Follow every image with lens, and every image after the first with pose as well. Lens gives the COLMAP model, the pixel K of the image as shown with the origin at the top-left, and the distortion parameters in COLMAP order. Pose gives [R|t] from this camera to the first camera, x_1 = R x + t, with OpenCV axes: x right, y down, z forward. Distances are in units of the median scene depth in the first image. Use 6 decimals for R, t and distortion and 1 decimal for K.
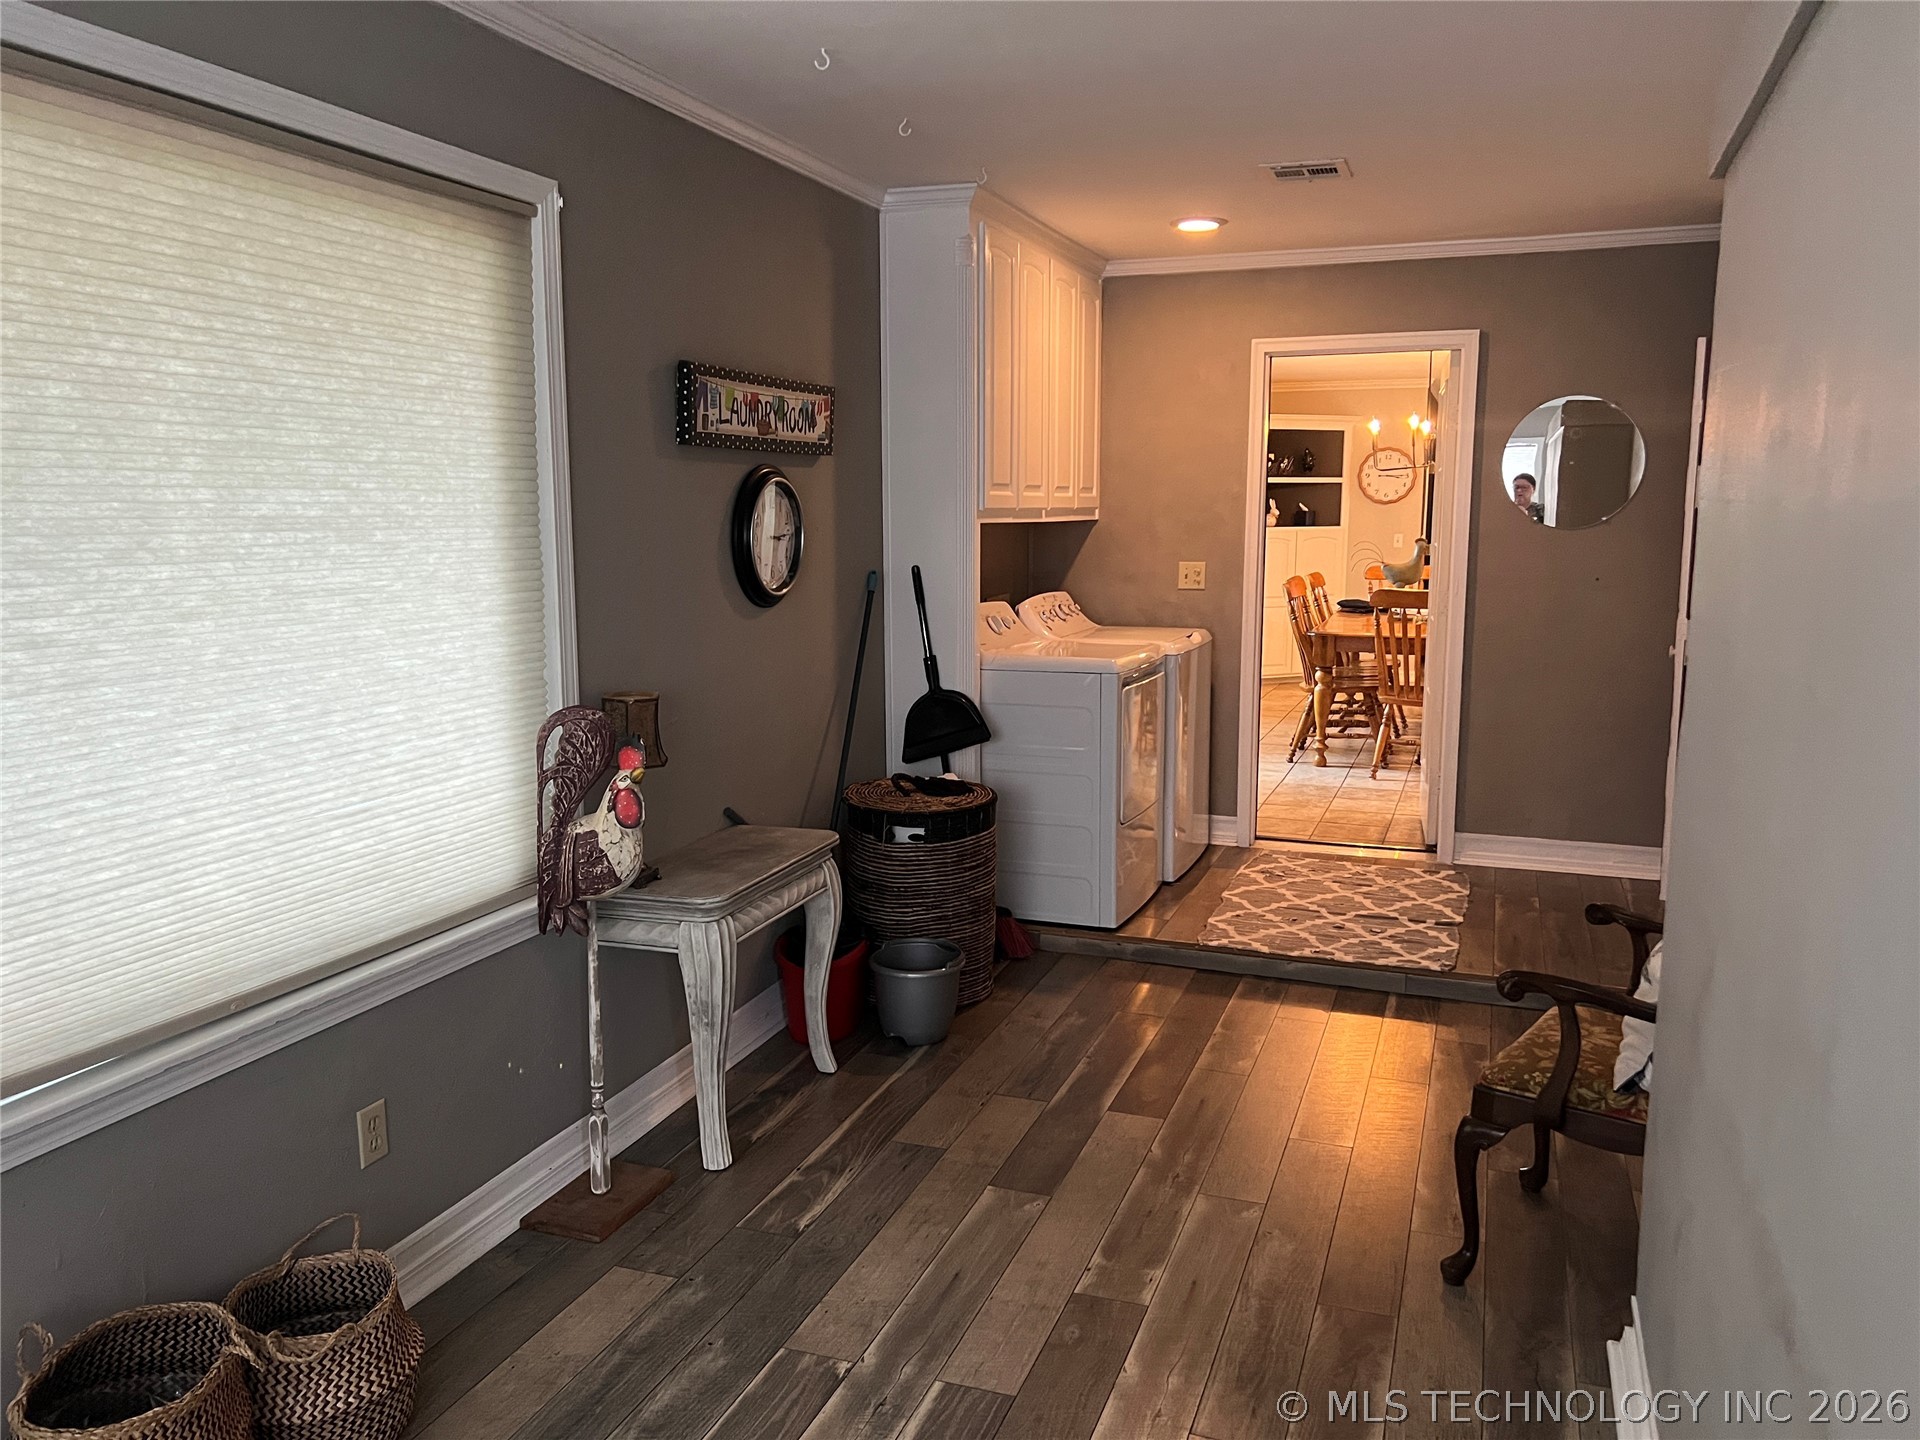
lens RADIAL K [[1448.9, 0, 960.0], [0, 1448.9, 720.0], [0, 0, 1]] dist [0.101439, -0.121465]
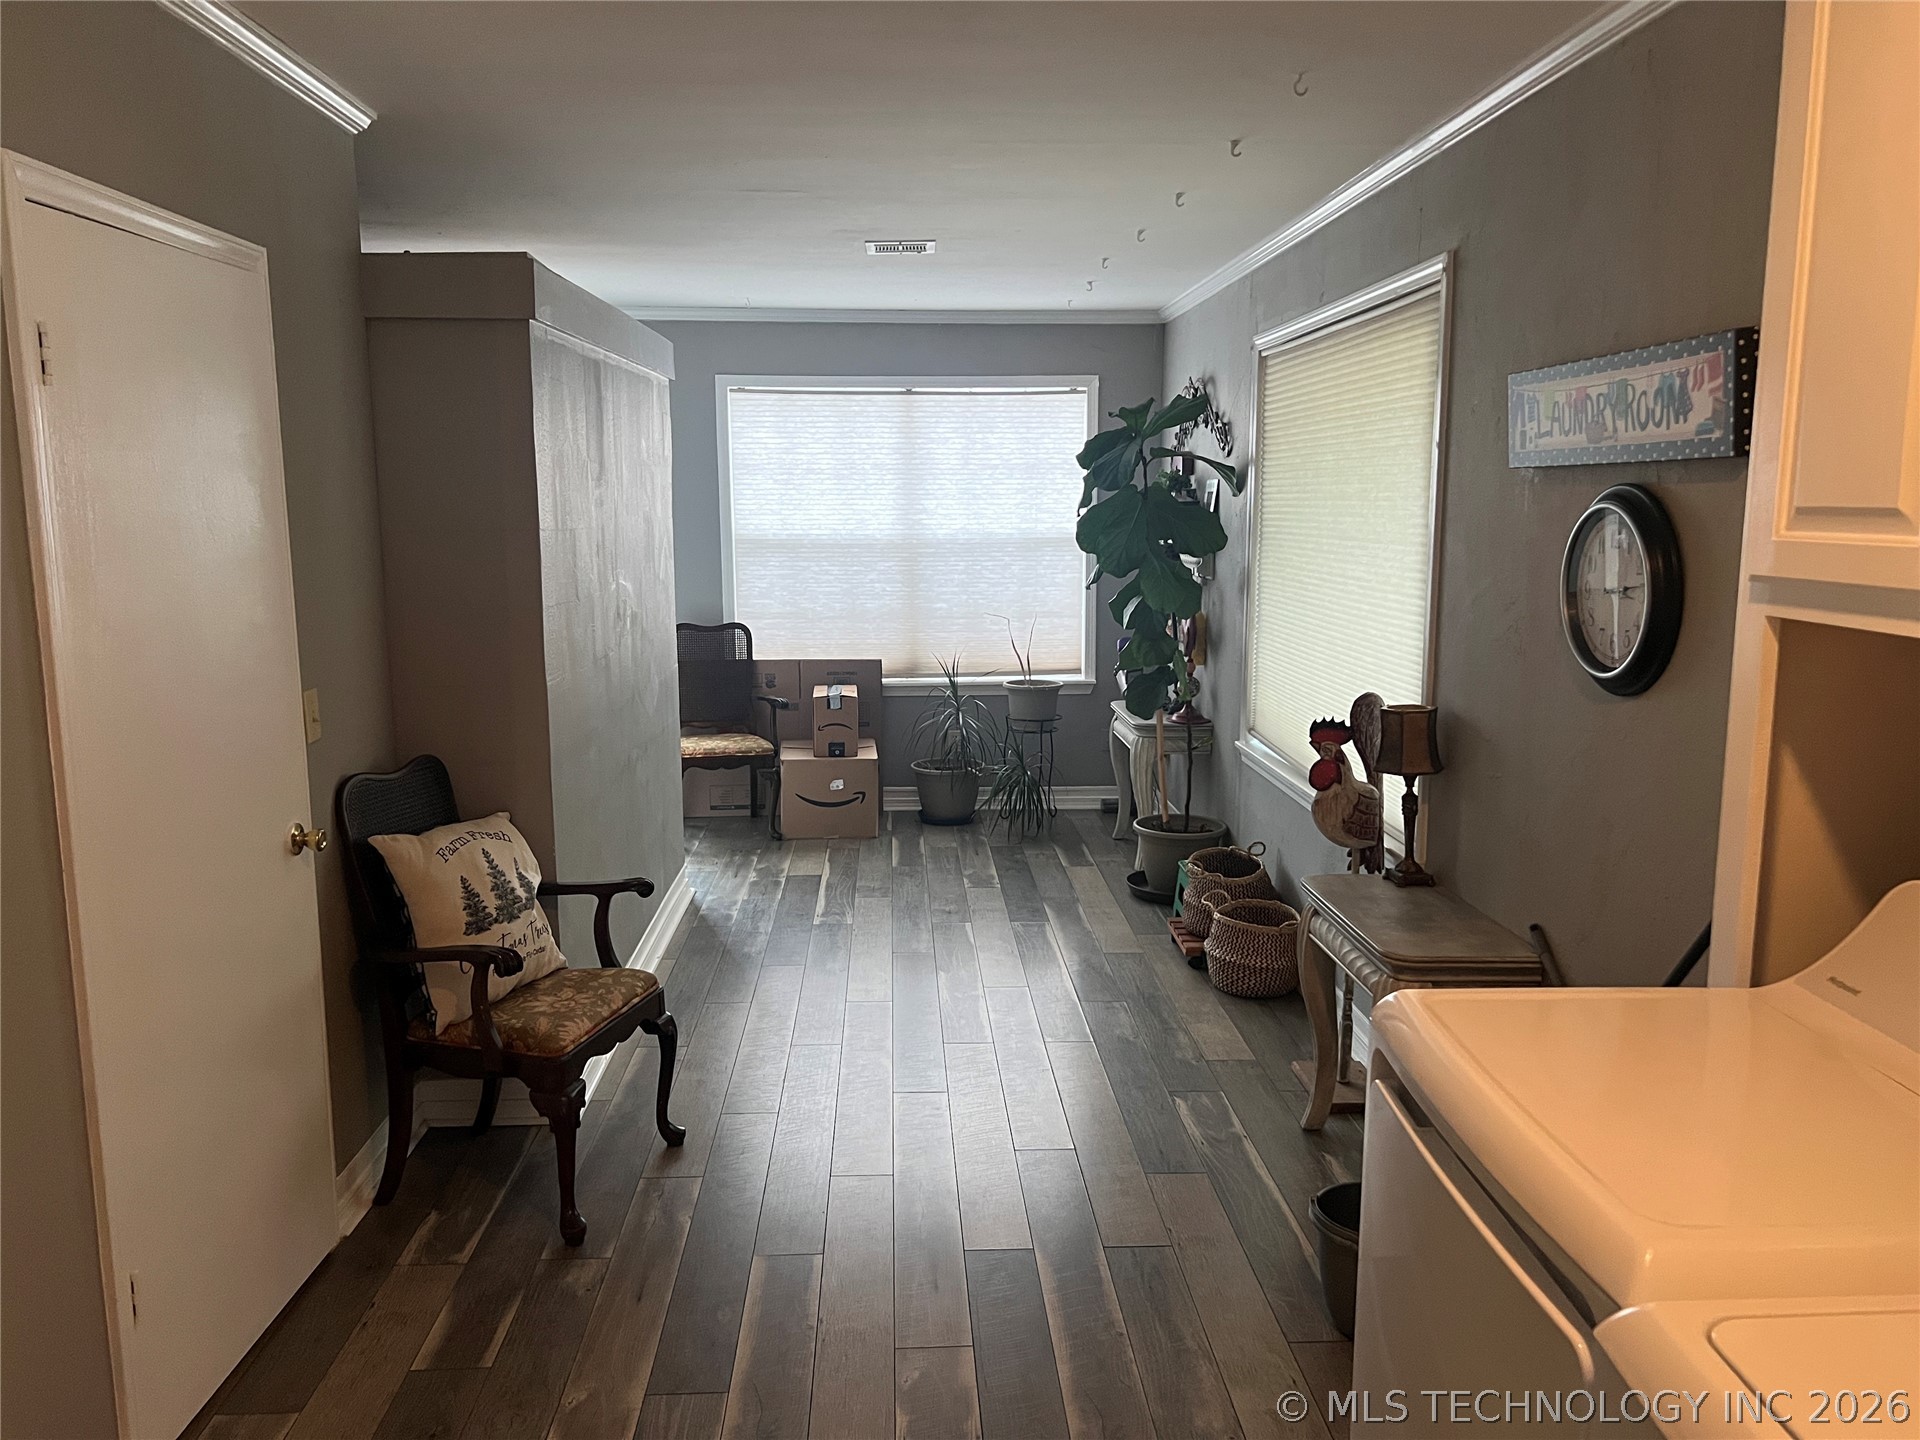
lens RADIAL K [[1448.9, 0, 960.0], [0, 1448.9, 720.0], [0, 0, 1]] dist [0.101439, -0.121465]
pose [[-0.917376, 0.063366, -0.392944, 0.440501], [-0.055003, 0.957591, 0.282833, -0.258254], [0.394202, 0.281077, -0.874986, 1.576391]]
